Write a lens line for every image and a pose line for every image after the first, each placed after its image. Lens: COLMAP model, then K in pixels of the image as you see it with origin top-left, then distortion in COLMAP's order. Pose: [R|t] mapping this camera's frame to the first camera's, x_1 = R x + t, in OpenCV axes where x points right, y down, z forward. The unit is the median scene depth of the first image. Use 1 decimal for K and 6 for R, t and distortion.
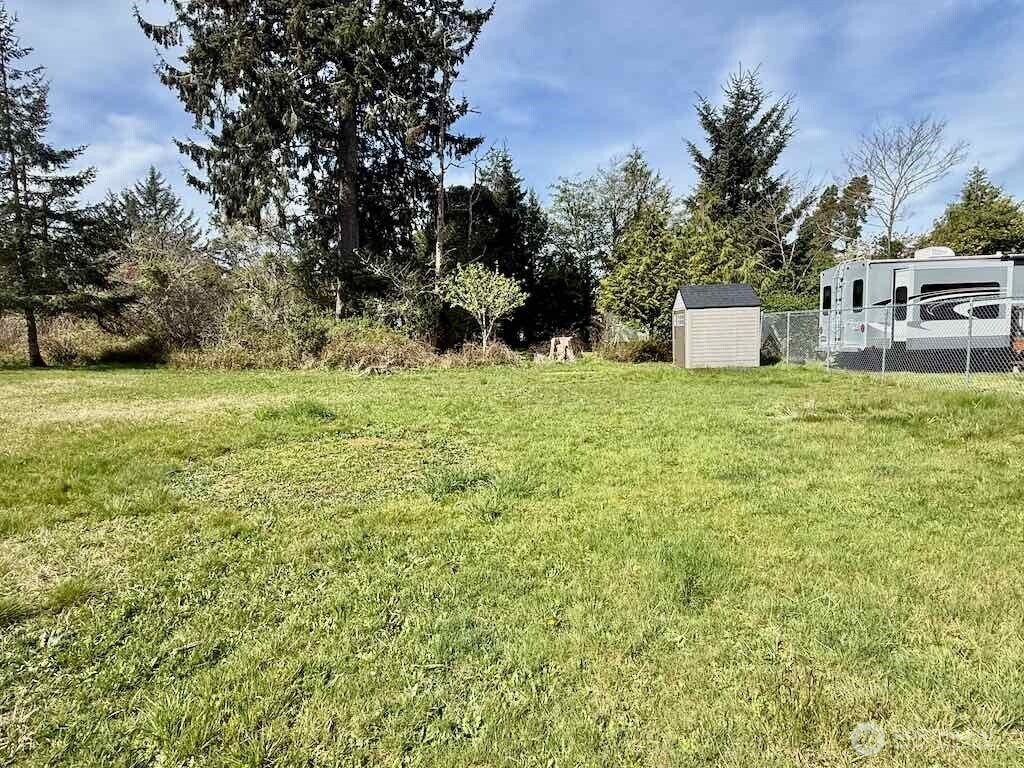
lens RADIAL K [[536.9, 0, 510.5], [0, 536.9, 385.4], [0, 0, 1]] dist [-0.001257, -0.000572]
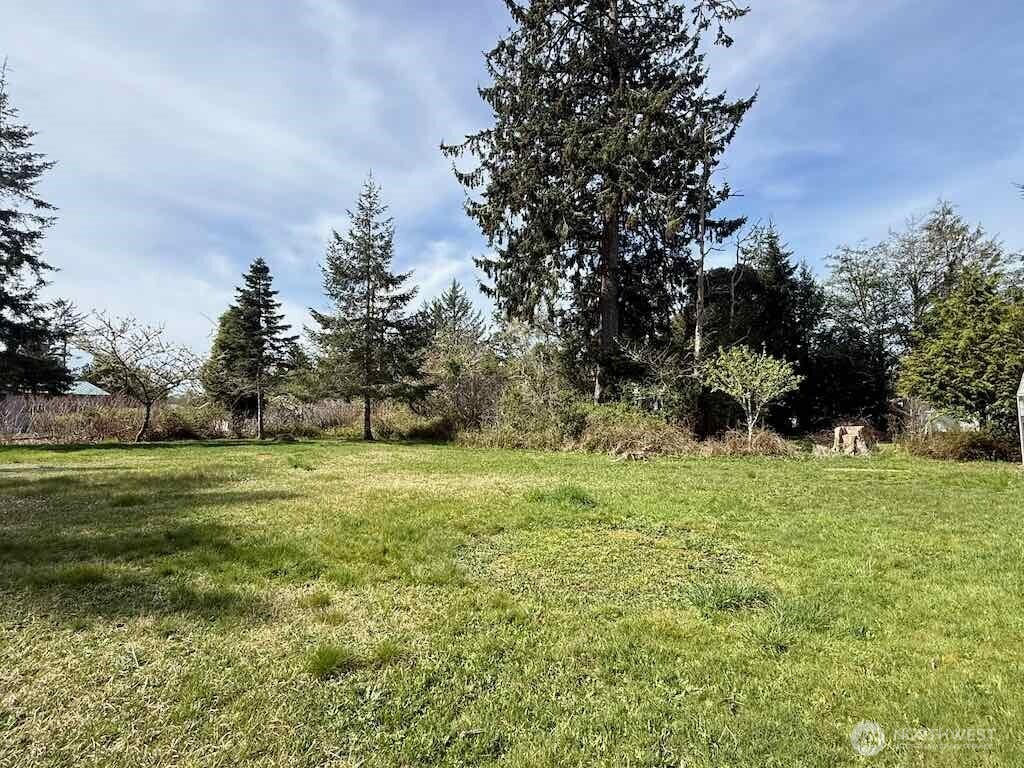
lens RADIAL K [[538.0, 0, 514.3], [0, 538.0, 379.1], [0, 0, 1]] dist [-0.000276, -0.000259]
pose [[0.897593, -0.016026, -0.440534, -0.004118], [-0.055603, 0.987241, -0.149207, -0.005476], [0.437304, 0.158422, 0.885250, -0.003058]]
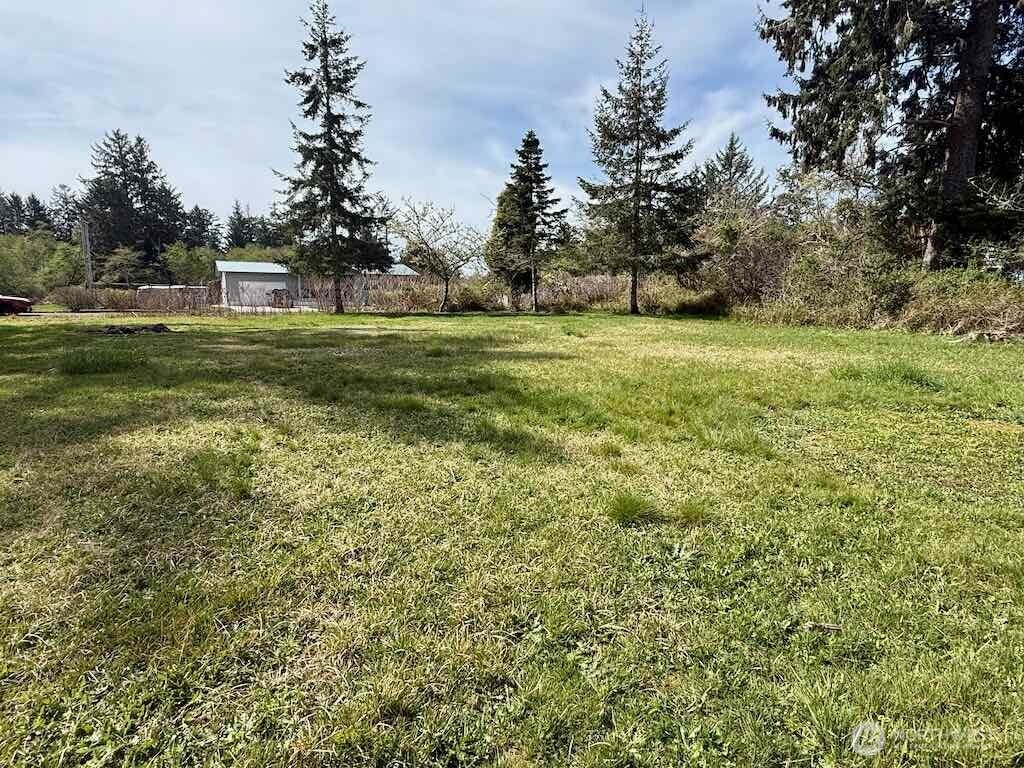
lens RADIAL K [[538.1, 0, 512.0], [0, 538.1, 384.0], [0, 0, 1]] dist [0.000441, -0.000851]
pose [[0.594716, 0.144992, -0.790753, -0.028214], [-0.087081, 0.989433, 0.115929, 0.006035], [0.799206, -0.000086, 0.601058, 0.010803]]
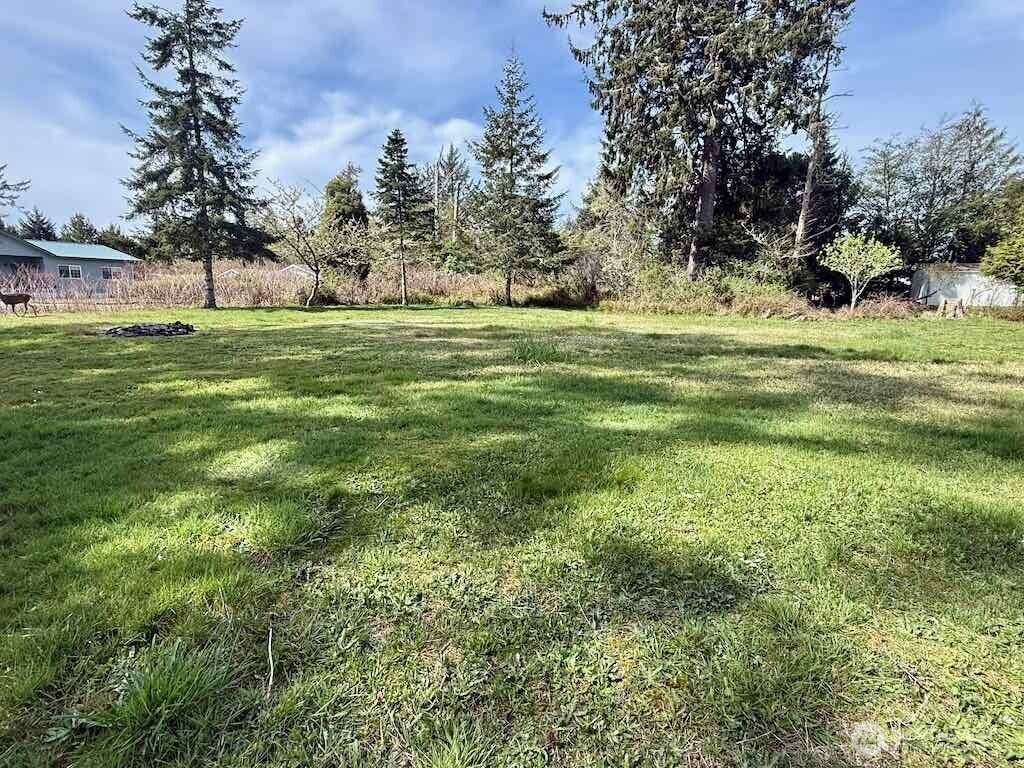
lens RADIAL K [[533.4, 0, 514.2], [0, 533.4, 381.6], [0, 0, 1]] dist [-0.000143, -0.000039]
pose [[0.945114, 0.082452, -0.316166, -0.363501], [-0.059198, 0.994833, 0.082478, 0.045110], [0.321333, -0.059235, 0.945112, -0.364029]]
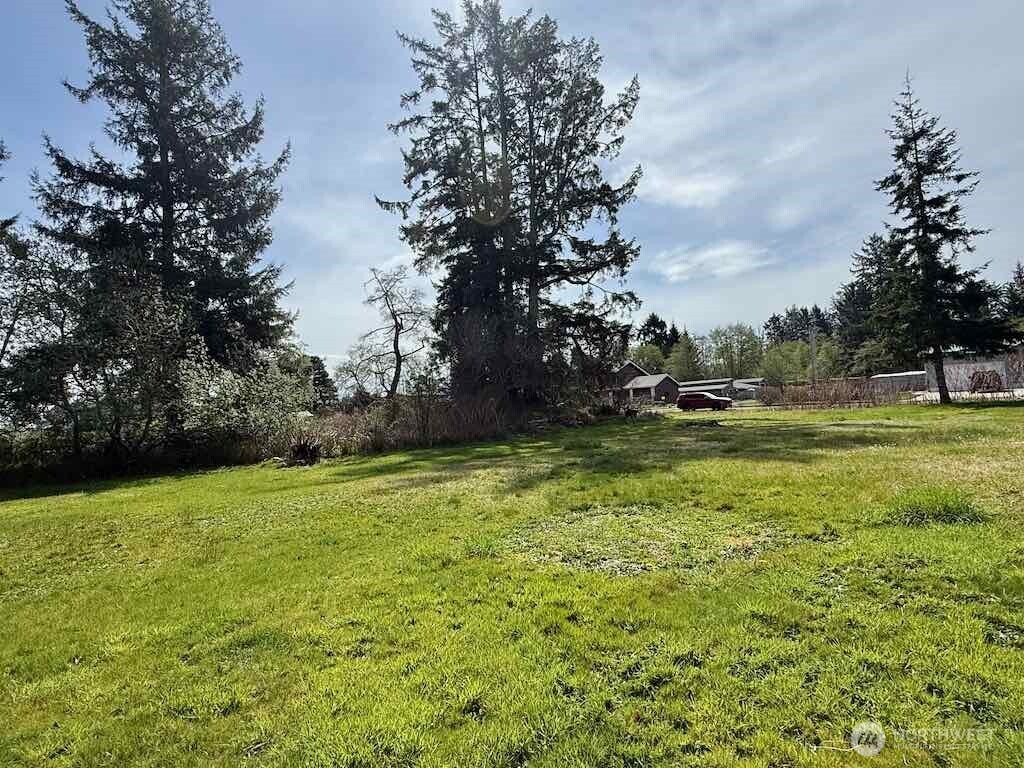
lens RADIAL K [[535.4, 0, 512.0], [0, 535.4, 384.0], [0, 0, 1]] dist [-0.000284, -0.000211]
pose [[-0.584181, 0.020158, -0.811373, 0.169576], [-0.001198, 0.999669, 0.025698, -0.044385], [0.811622, 0.015984, -0.583964, 0.357139]]
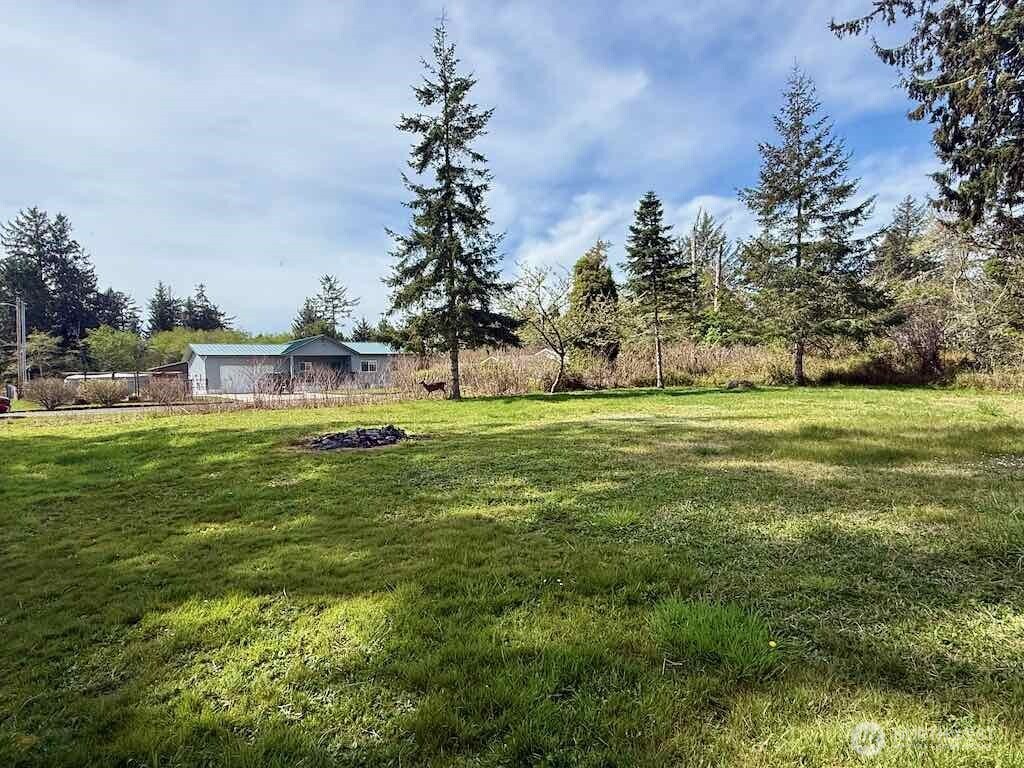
lens RADIAL K [[536.9, 0, 510.5], [0, 536.9, 385.4], [0, 0, 1]] dist [-0.001257, -0.000572]
pose [[0.703289, 0.011641, -0.710809, -0.481044], [-0.046638, 0.998467, -0.029792, 0.023322], [0.709372, 0.054103, 0.702754, -0.193867]]
